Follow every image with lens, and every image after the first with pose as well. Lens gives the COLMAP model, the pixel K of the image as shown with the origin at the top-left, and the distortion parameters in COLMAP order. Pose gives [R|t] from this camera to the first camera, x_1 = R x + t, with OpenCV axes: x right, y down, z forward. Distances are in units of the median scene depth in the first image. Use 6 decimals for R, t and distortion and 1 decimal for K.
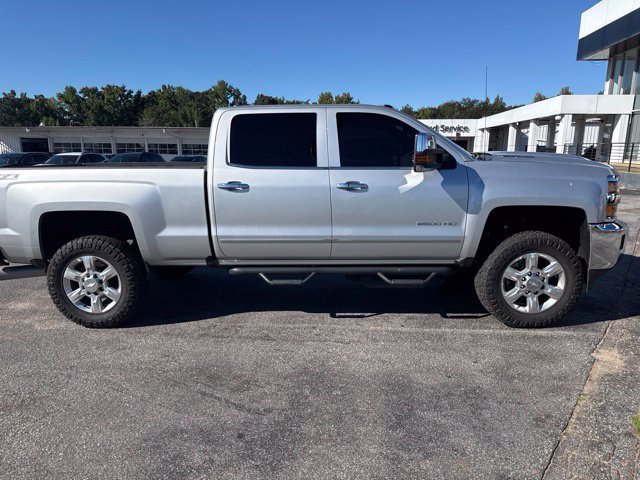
lens RADIAL K [[458.9, 0, 319.8], [0, 458.9, 240.9], [0, 0, 1]] dist [0.041430, -0.040868]
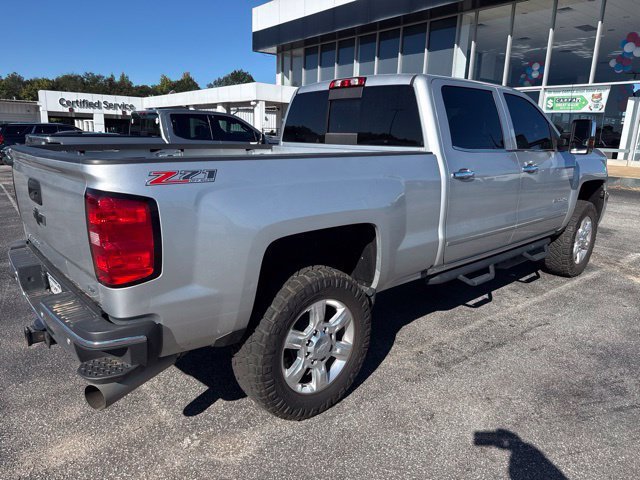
lens RADIAL K [[461.8, 0, 325.4], [0, 461.8, 244.3], [0, 0, 1]] dist [0.002878, -0.007547]
pose [[0.698101, -0.148271, 0.700479, -0.922135], [0.115438, 0.988832, 0.094261, -0.099761], [-0.706632, 0.015058, 0.707421, 0.580770]]
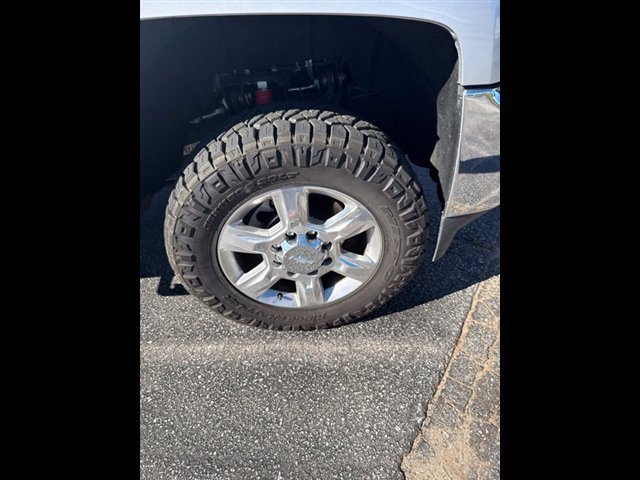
lens RADIAL K [[355.6, 0, 320.6], [0, 355.6, 239.9], [0, 0, 1]] dist [0.002310, -0.002980]
pose [[0.991545, -0.093730, 0.089741, 0.440294], [0.035735, 0.862059, 0.505546, -0.065190], [-0.124747, -0.498065, 0.858120, 0.734289]]
